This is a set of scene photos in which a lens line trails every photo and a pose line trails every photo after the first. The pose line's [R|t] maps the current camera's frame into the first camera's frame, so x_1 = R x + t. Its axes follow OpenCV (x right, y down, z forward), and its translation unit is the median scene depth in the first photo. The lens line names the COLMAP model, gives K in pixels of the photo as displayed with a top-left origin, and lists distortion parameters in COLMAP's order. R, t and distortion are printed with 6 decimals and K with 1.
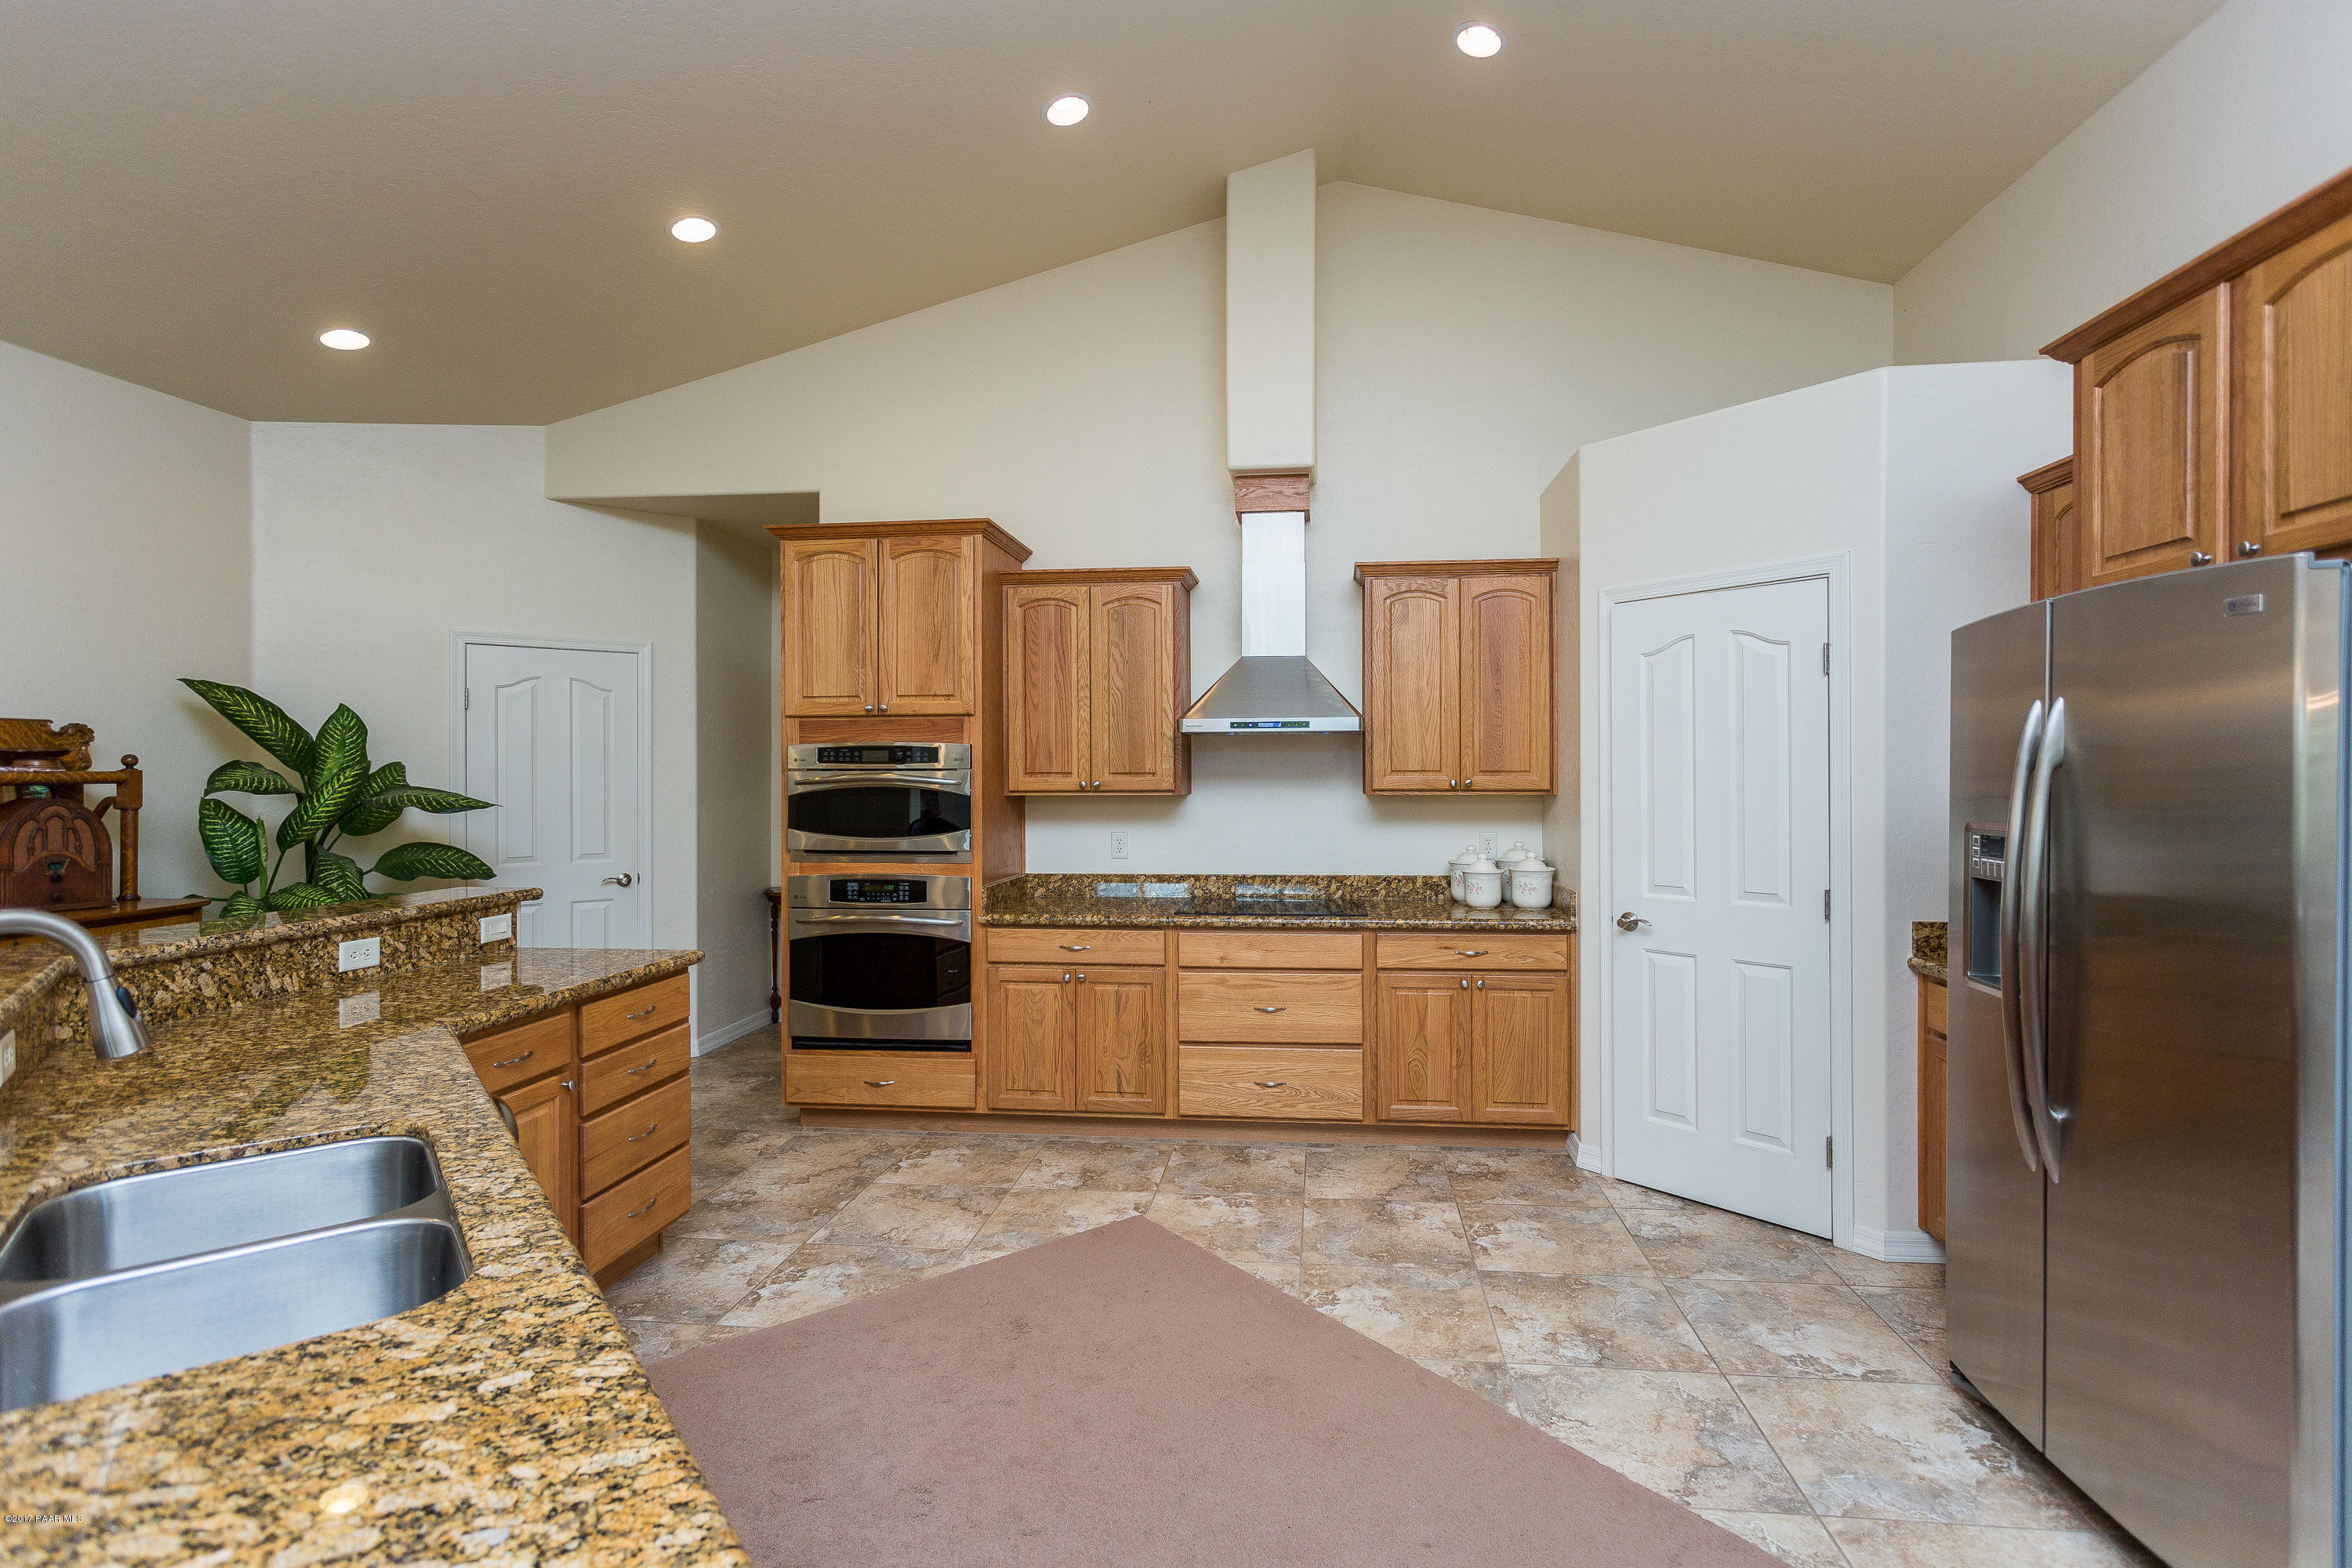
lens RADIAL K [[1102.3, 0, 1221.0], [0, 1102.3, 770.9], [0, 0, 1]] dist [-0.000139, -0.000064]
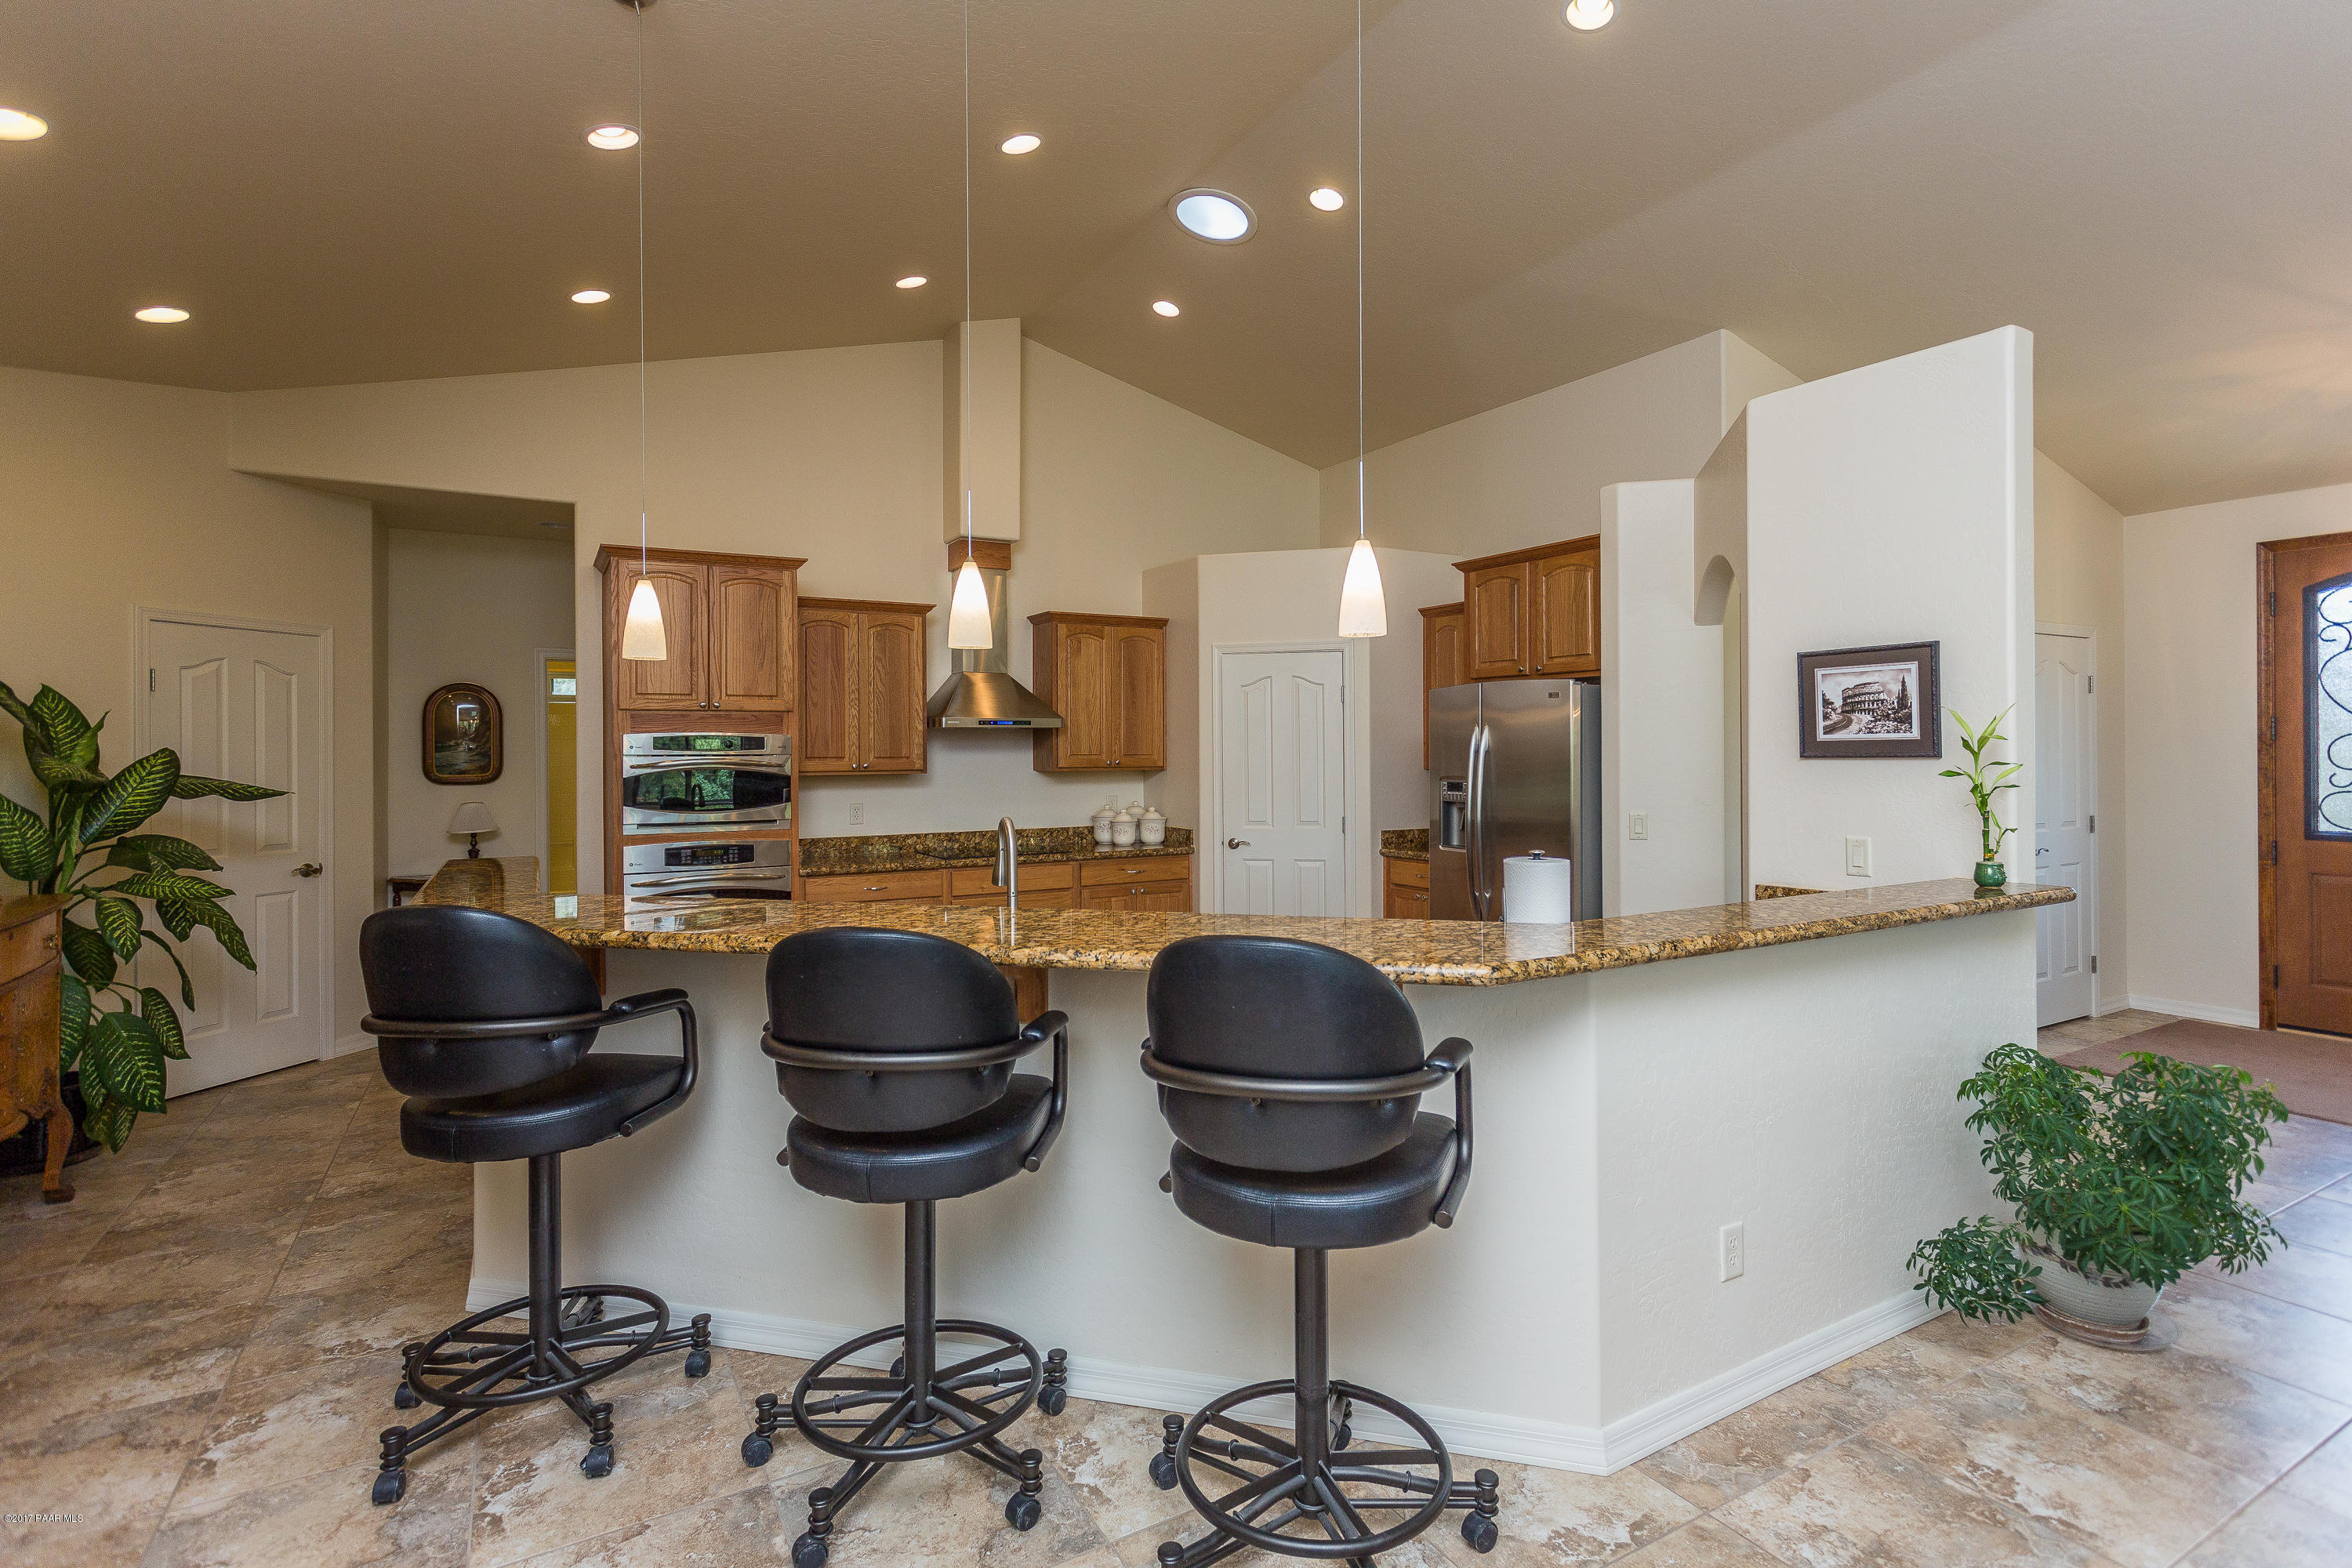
lens RADIAL K [[1111.1, 0, 1188.9], [0, 1111.1, 762.5], [0, 0, 1]] dist [0.001794, 0.000763]
pose [[0.815570, -0.007599, 0.578609, -0.599697], [0.002622, 0.999952, 0.009438, -0.003625], [-0.578653, -0.006181, 0.815550, -0.313023]]
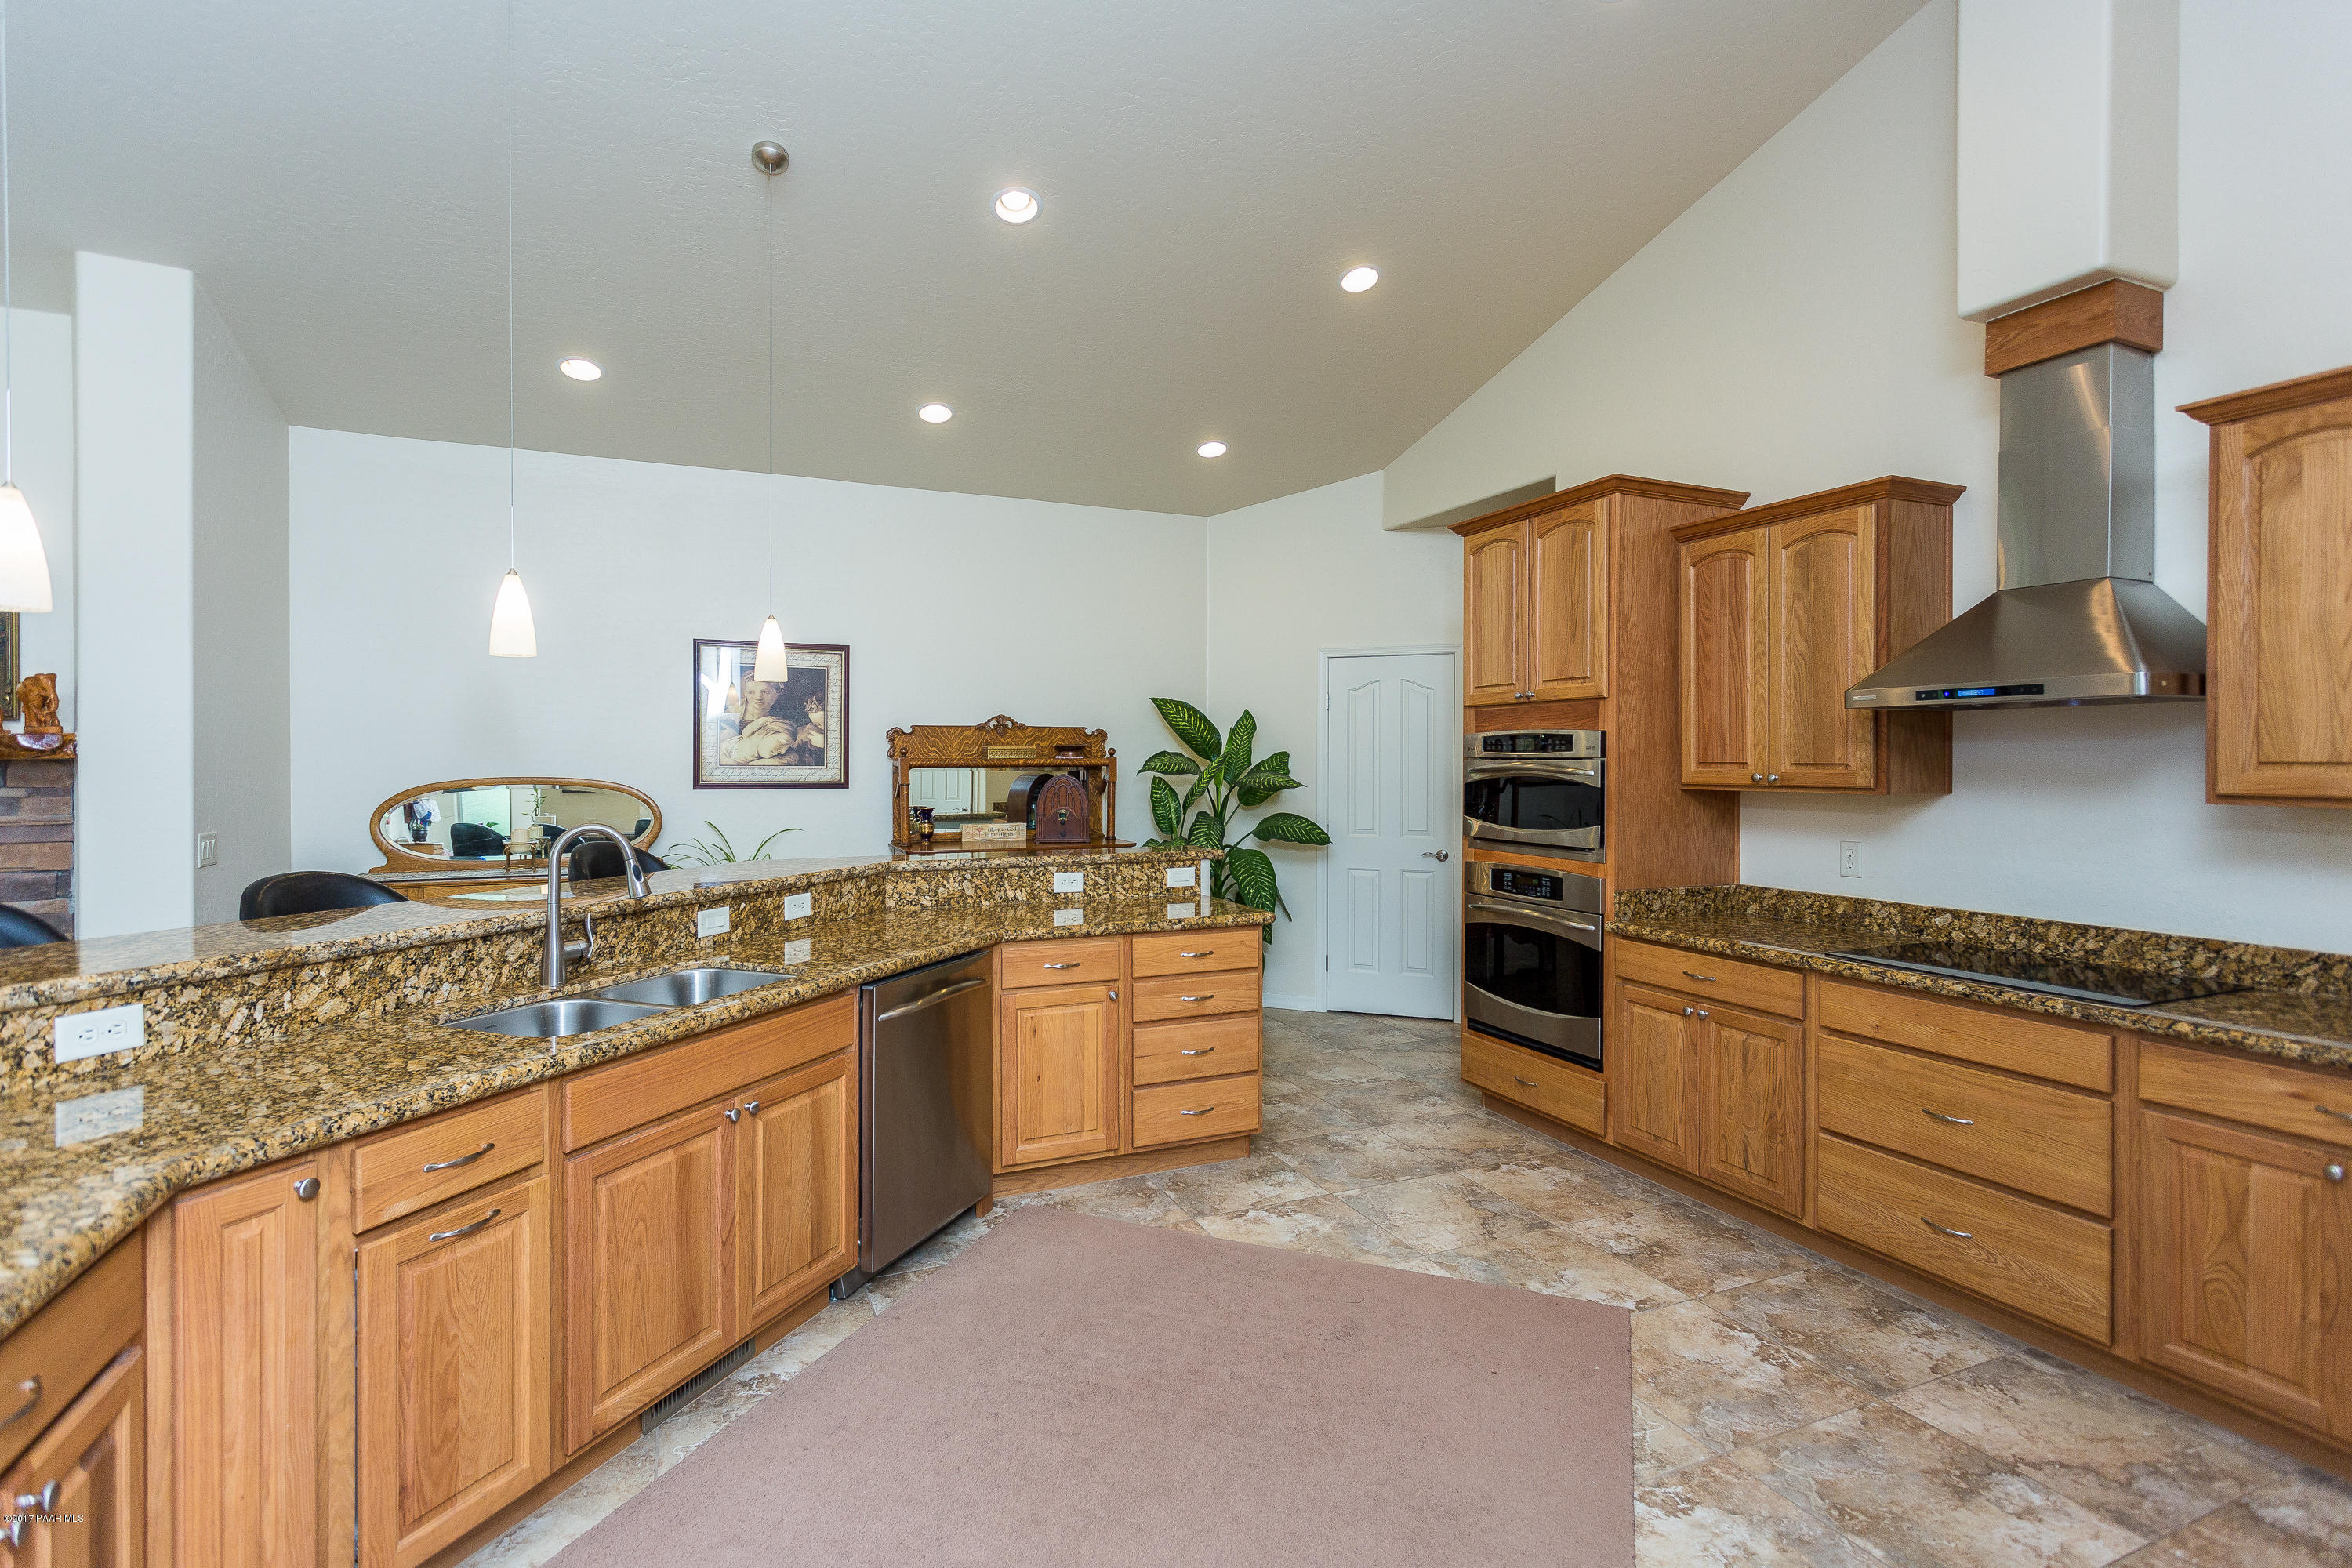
lens RADIAL K [[1111.1, 0, 1188.9], [0, 1111.1, 762.5], [0, 0, 1]] dist [0.001794, 0.000763]
pose [[0.498339, 0.005301, -0.866966, 0.392673], [-0.002000, 0.999986, 0.004965, -0.002043], [0.866980, -0.000741, 0.498343, 0.259381]]
